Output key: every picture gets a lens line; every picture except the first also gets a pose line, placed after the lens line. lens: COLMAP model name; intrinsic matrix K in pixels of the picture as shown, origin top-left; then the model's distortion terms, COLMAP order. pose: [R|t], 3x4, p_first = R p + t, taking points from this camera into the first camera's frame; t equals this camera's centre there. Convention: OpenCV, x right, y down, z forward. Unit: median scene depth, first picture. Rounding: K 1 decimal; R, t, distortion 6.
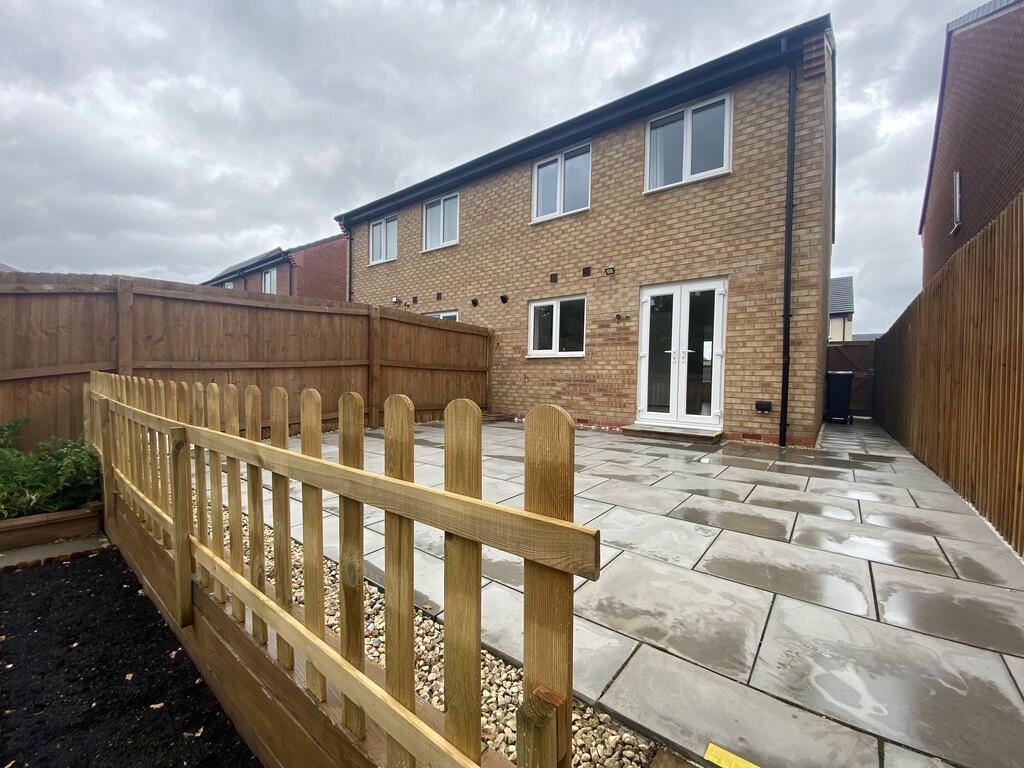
lens RADIAL K [[416.9, 0, 511.1], [0, 416.9, 386.4], [0, 0, 1]] dist [0.001393, -0.000110]
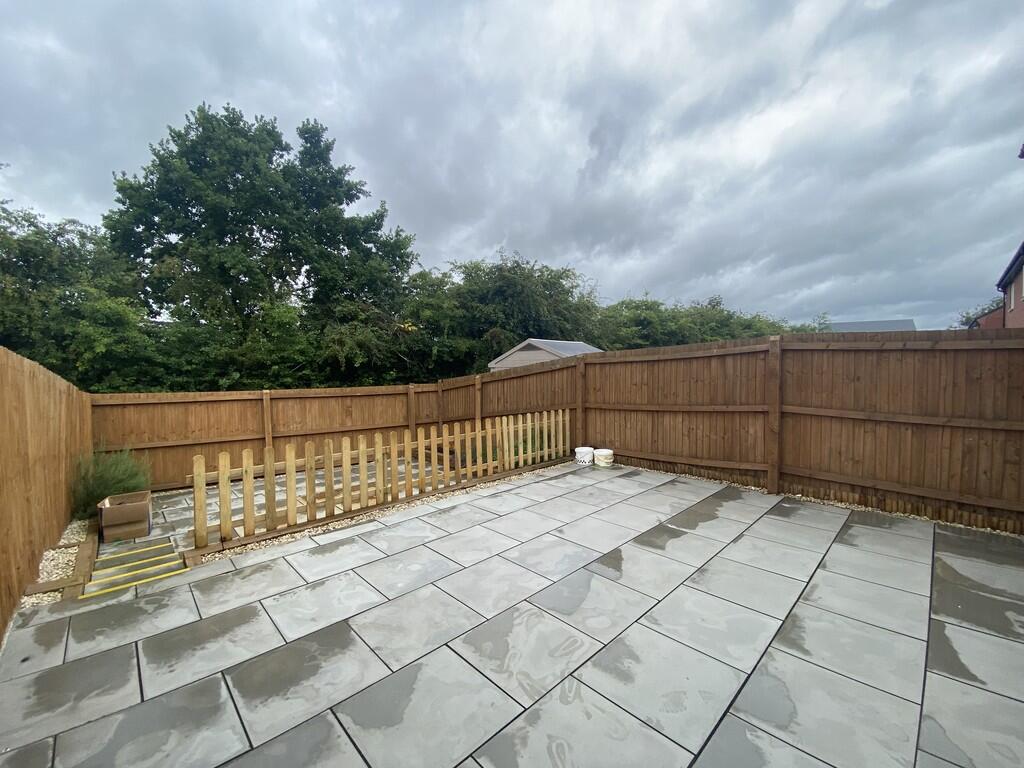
lens RADIAL K [[416.9, 0, 511.6], [0, 416.9, 389.2], [0, 0, 1]] dist [0.001393, -0.000110]
pose [[-0.141206, 0.035766, -0.989334, 0.654097], [-0.016017, 0.999134, 0.038407, -0.148284], [0.989851, 0.021270, -0.140511, 0.773382]]
